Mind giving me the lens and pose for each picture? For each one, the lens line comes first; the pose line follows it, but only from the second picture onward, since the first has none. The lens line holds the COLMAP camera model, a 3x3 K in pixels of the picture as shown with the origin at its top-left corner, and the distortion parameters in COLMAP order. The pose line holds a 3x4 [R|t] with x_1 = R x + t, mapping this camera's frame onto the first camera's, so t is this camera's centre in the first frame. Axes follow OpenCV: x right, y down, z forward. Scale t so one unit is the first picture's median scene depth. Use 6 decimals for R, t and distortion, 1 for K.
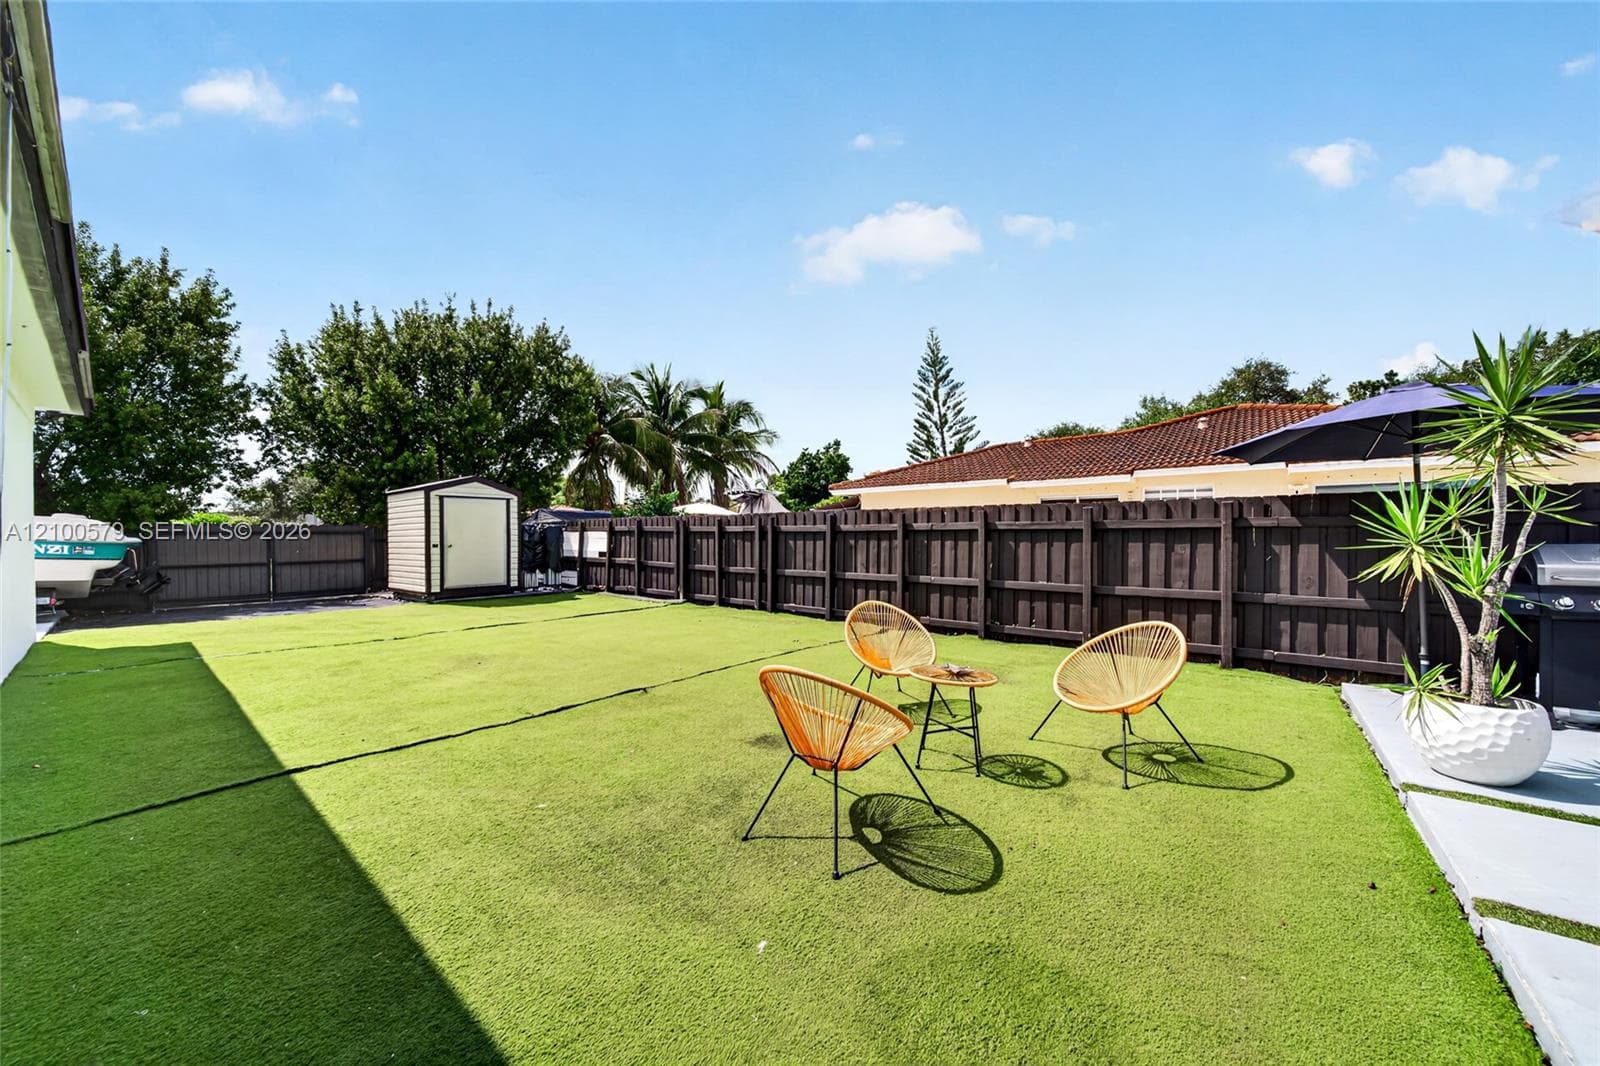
lens RADIAL K [[558.4, 0, 800.1], [0, 558.4, 534.2], [0, 0, 1]] dist [-0.000885, -0.000083]
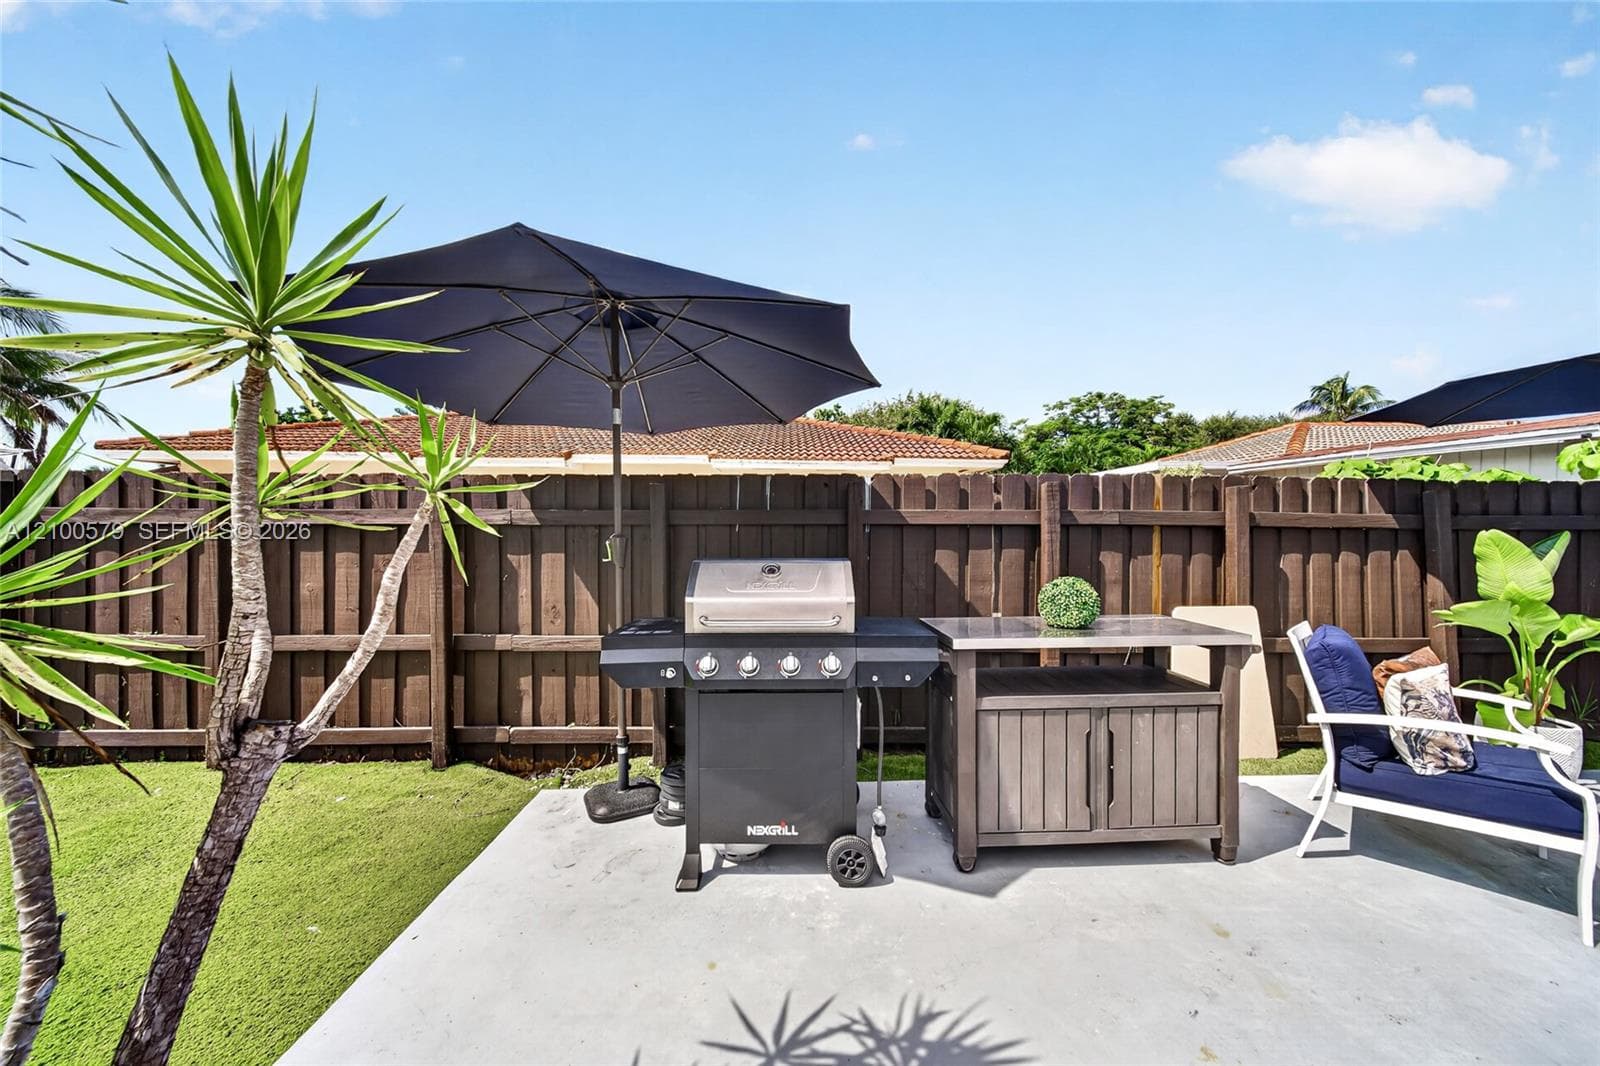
lens RADIAL K [[558.4, 0, 804.1], [0, 558.4, 530.7], [0, 0, 1]] dist [-0.000885, -0.000083]
pose [[0.762305, 0.001430, 0.647216, 0.704254], [-0.003474, 0.999992, 0.001883, -0.009116], [-0.647208, -0.003684, 0.762304, 0.326976]]
